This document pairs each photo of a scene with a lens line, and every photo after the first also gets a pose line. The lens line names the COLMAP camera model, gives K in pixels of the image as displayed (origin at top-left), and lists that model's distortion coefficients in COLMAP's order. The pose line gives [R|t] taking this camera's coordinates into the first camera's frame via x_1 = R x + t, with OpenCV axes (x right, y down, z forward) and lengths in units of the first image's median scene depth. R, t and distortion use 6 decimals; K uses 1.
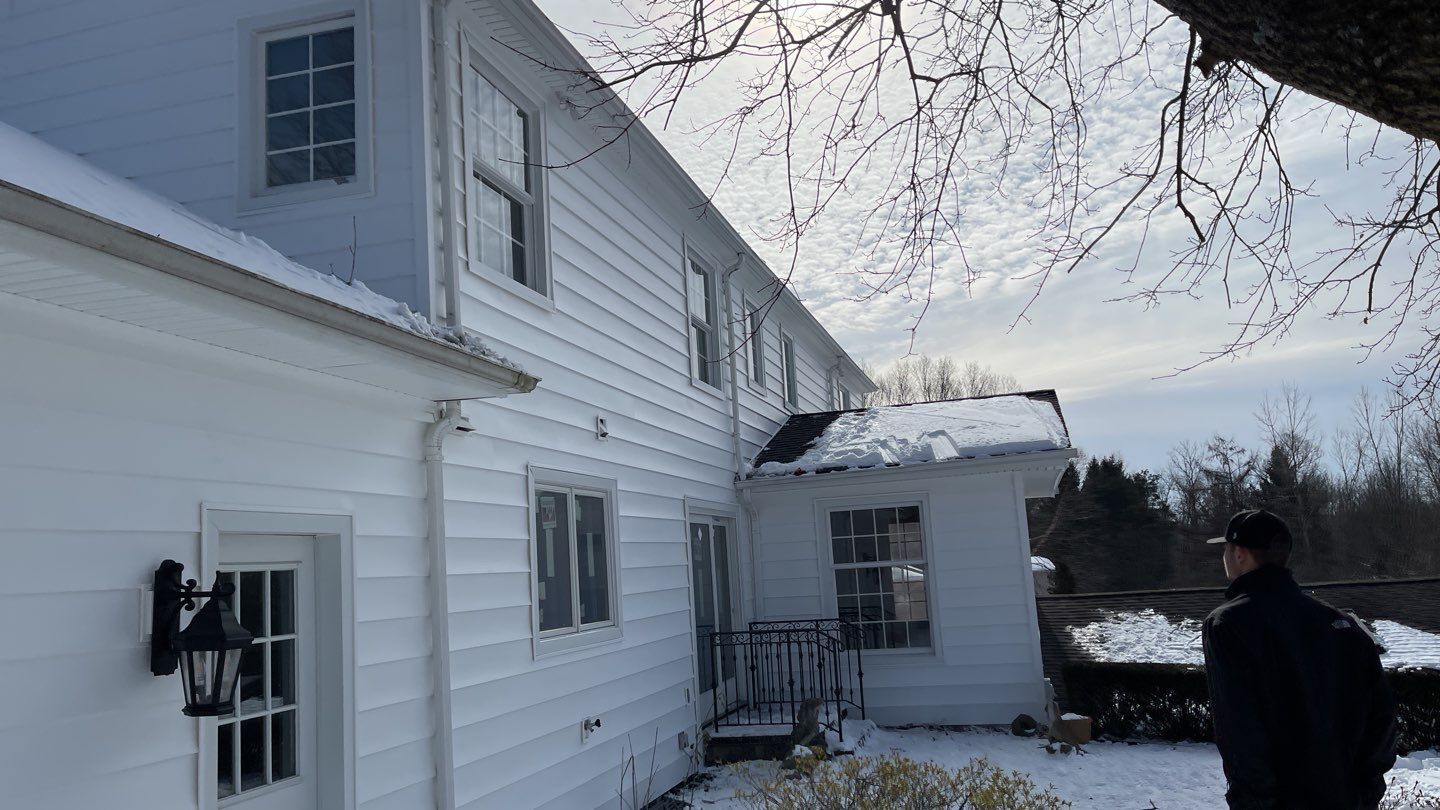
lens RADIAL K [[1132.8, 0, 720.0], [0, 1132.8, 405.0], [0, 0, 1]] dist [0.106167, -0.286744]
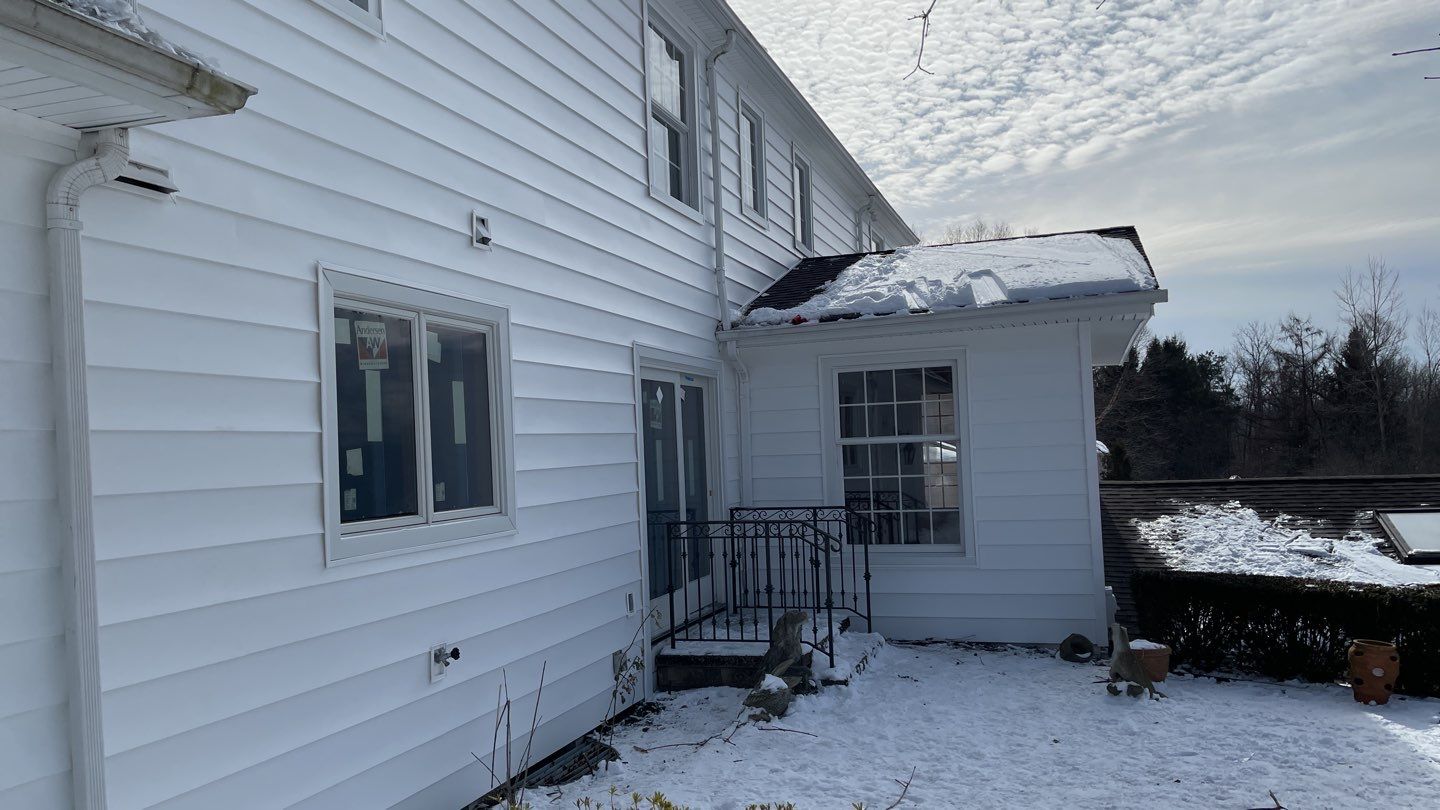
lens RADIAL K [[1072.4, 0, 720.0], [0, 1072.4, 405.0], [0, 0, 1]] dist [0.047907, -0.100901]
pose [[0.998176, 0.020335, -0.056844, 0.058411], [-0.014297, 0.994404, 0.104668, 0.040378], [0.058655, -0.103665, 0.992881, 0.257649]]
